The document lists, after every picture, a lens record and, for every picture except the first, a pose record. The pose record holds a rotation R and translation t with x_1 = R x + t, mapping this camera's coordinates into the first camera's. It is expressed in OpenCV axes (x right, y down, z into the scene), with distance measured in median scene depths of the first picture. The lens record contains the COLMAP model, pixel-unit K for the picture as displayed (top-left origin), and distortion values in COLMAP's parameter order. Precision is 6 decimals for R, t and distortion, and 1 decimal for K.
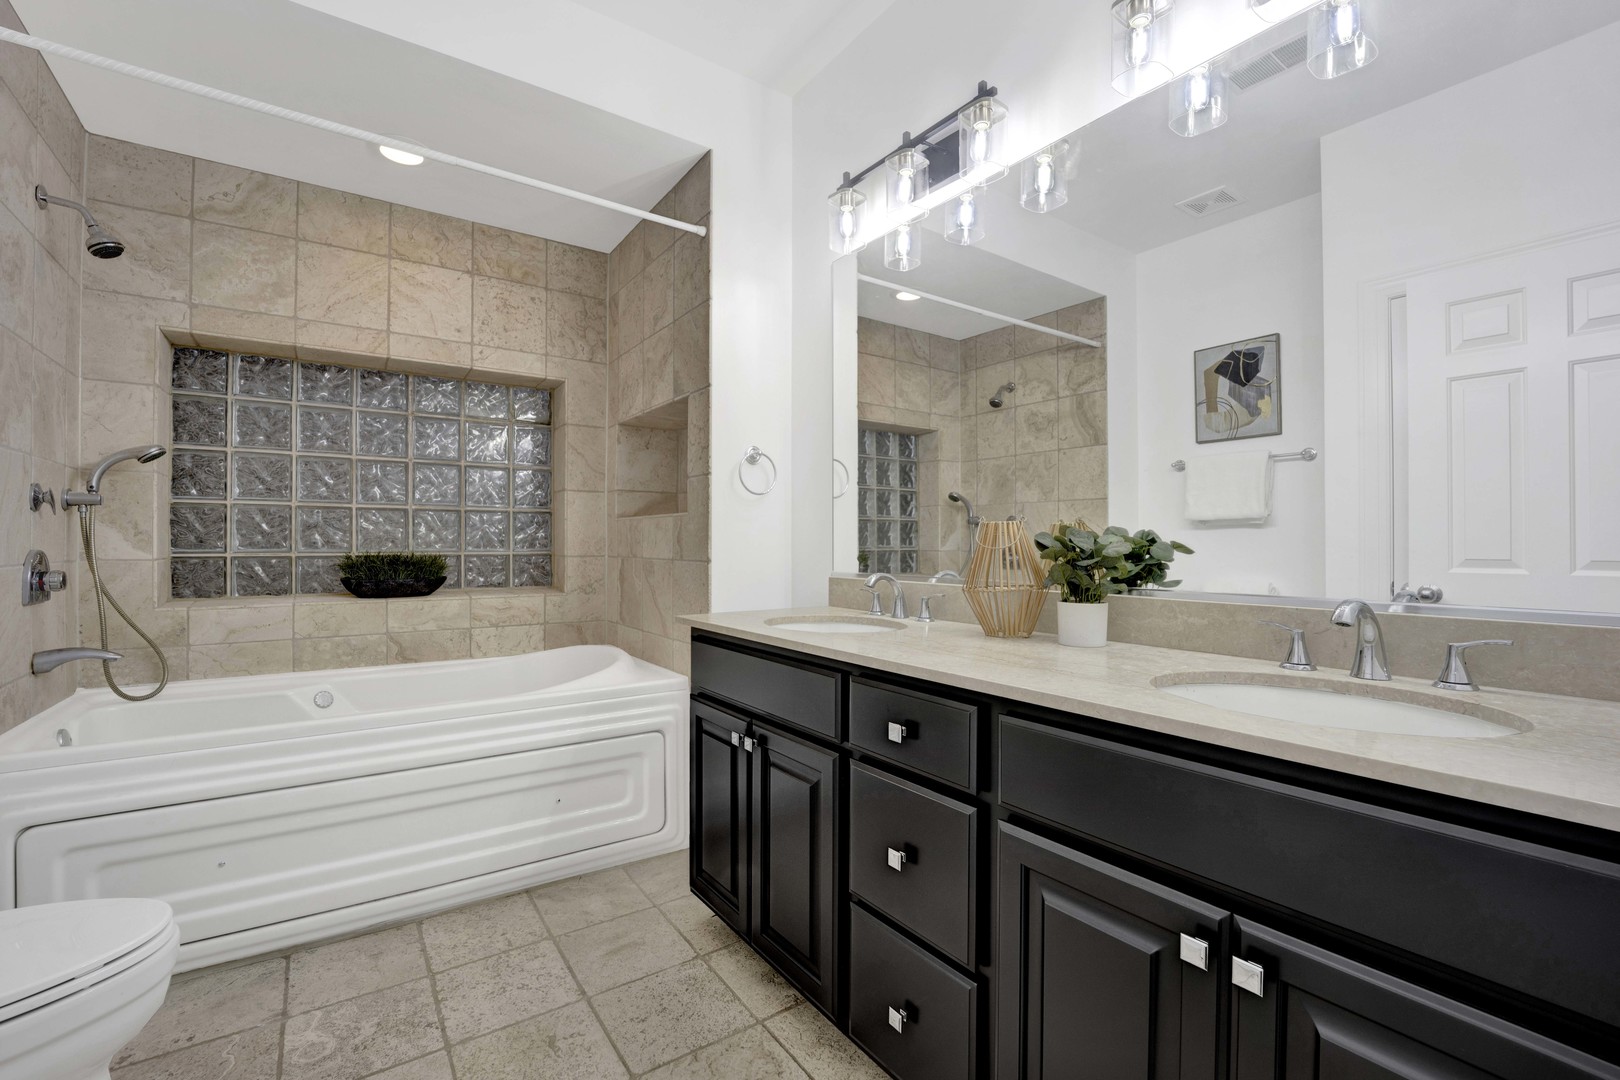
lens RADIAL K [[668.5, 0, 806.3], [0, 668.5, 543.8], [0, 0, 1]] dist [-0.019318, -0.000764]
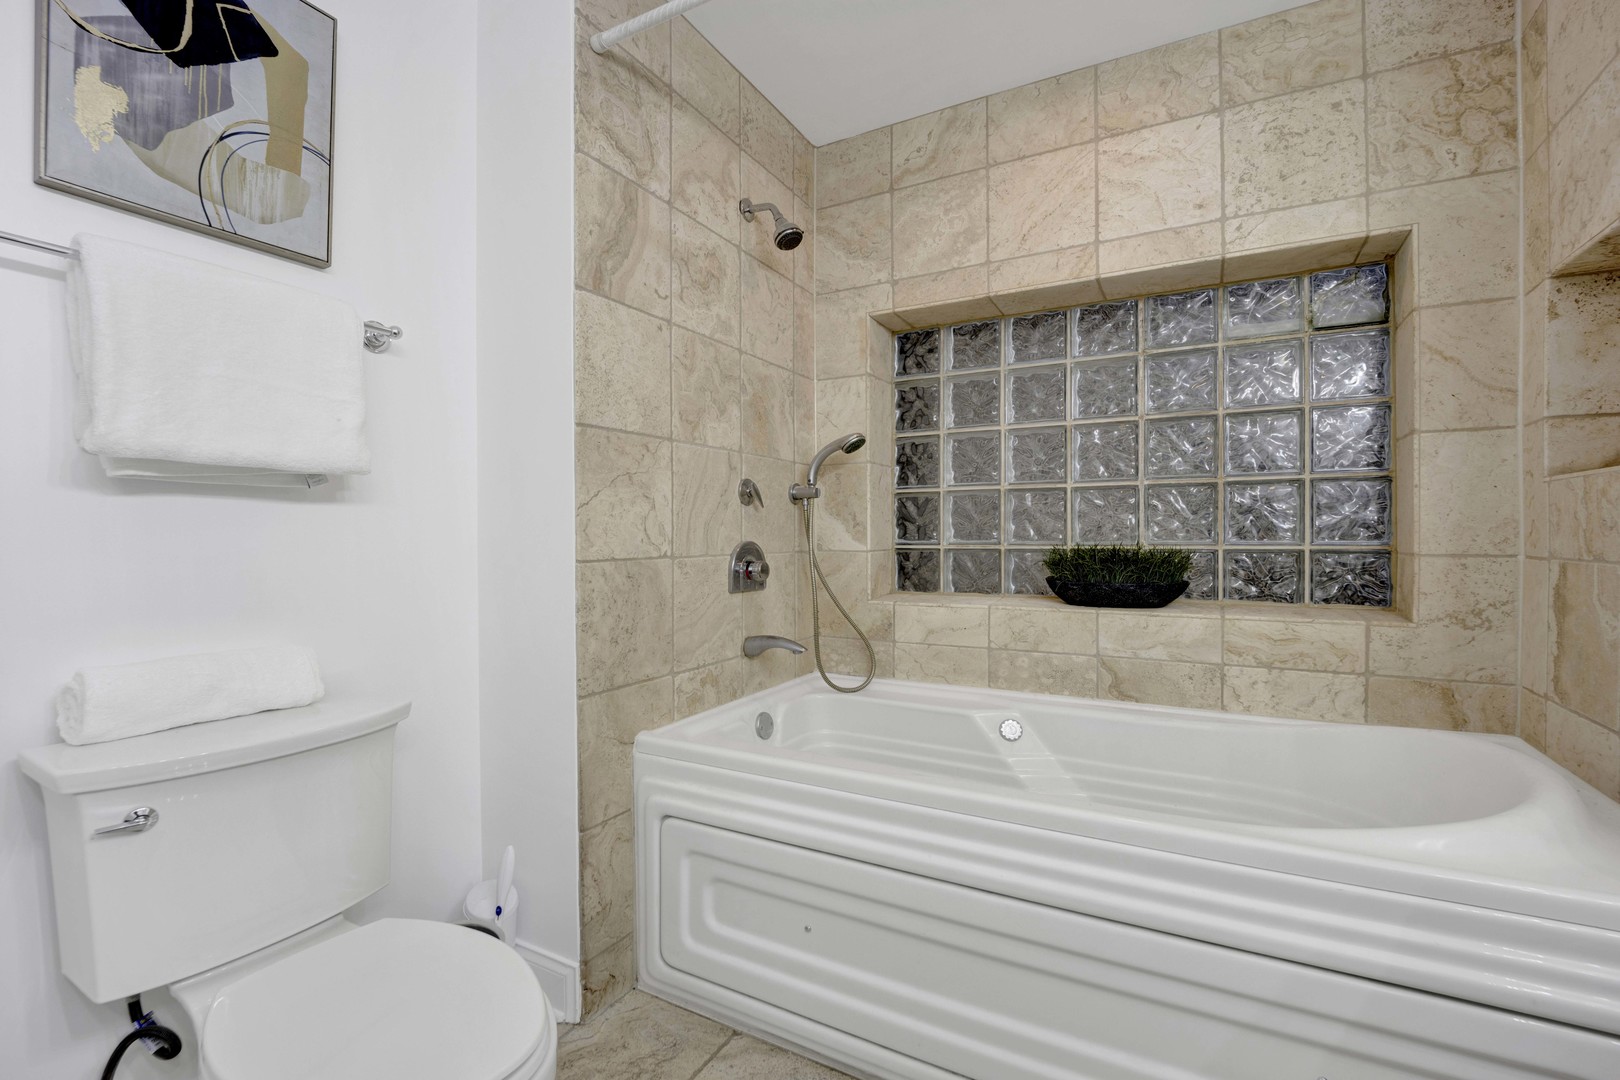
lens RADIAL K [[668.5, 0, 804.4], [0, 668.5, 544.5], [0, 0, 1]] dist [-0.019318, -0.000764]
pose [[0.398207, 0.007878, -0.917262, -0.090008], [0.005164, 0.999928, 0.010830, 0.002281], [0.917281, -0.009049, 0.398137, 0.424501]]
